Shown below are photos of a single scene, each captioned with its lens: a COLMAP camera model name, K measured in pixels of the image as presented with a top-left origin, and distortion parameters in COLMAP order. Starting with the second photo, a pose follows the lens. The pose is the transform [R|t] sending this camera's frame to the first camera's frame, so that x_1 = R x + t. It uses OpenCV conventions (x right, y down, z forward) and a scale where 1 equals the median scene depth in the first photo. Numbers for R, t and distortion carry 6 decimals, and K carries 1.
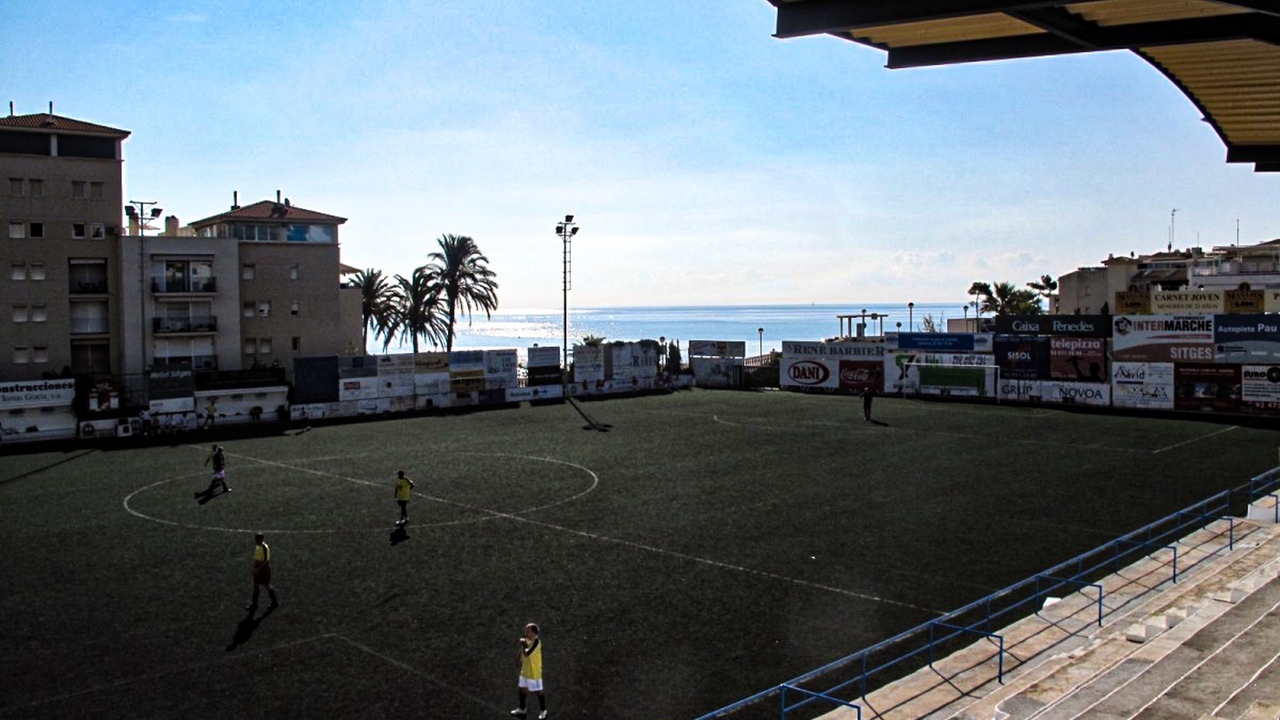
lens RADIAL K [[1117.7, 0, 659.6], [0, 1117.7, 330.4], [0, 0, 1]] dist [-0.132148, 0.063164]
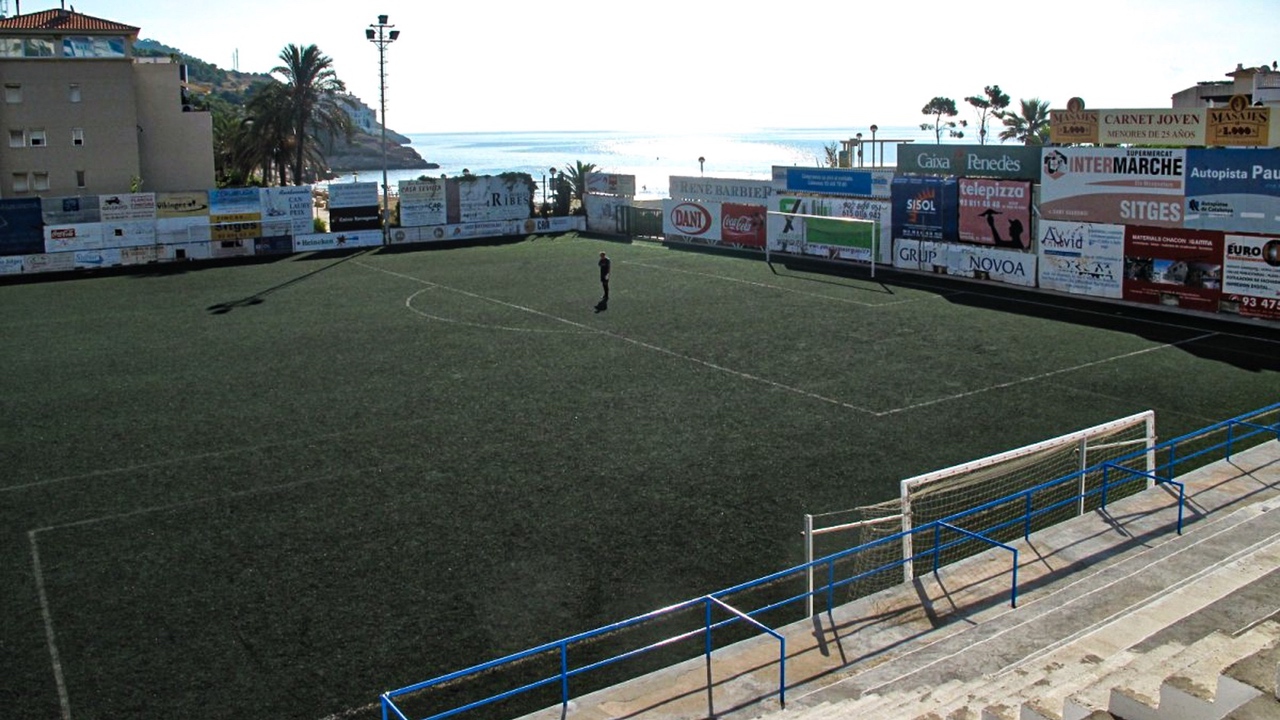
lens RADIAL K [[1084.6, 0, 660.9], [0, 1084.6, 303.4], [0, 0, 1]] dist [-0.146396, 0.109479]
pose [[0.980681, 0.031203, -0.193108, 0.294372], [-0.004377, 0.990449, 0.137813, -0.007171], [0.195564, -0.134305, 0.971451, 0.316516]]
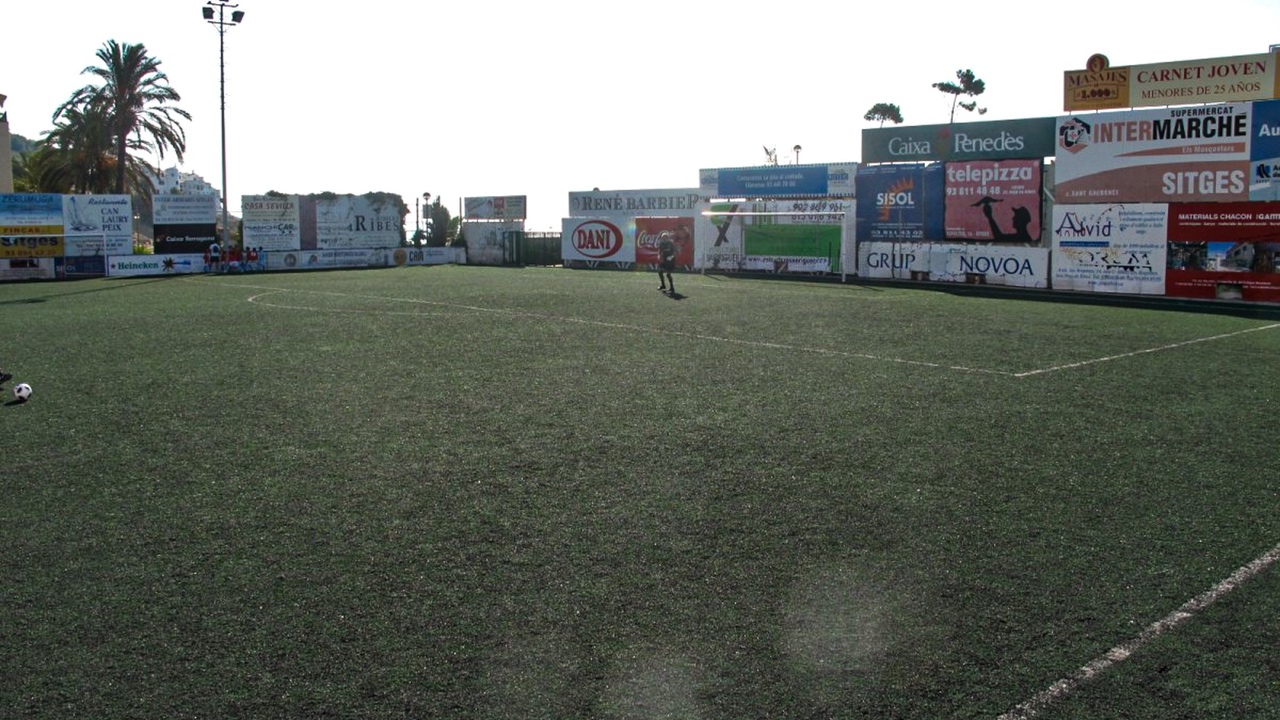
lens RADIAL K [[1084.6, 0, 661.9], [0, 1084.6, 363.5], [0, 0, 1]] dist [-0.146396, 0.109479]
pose [[0.997959, 0.020753, -0.060389, 0.239468], [-0.014376, 0.994455, 0.104173, 0.049949], [0.062217, -0.103092, 0.992724, 0.438352]]
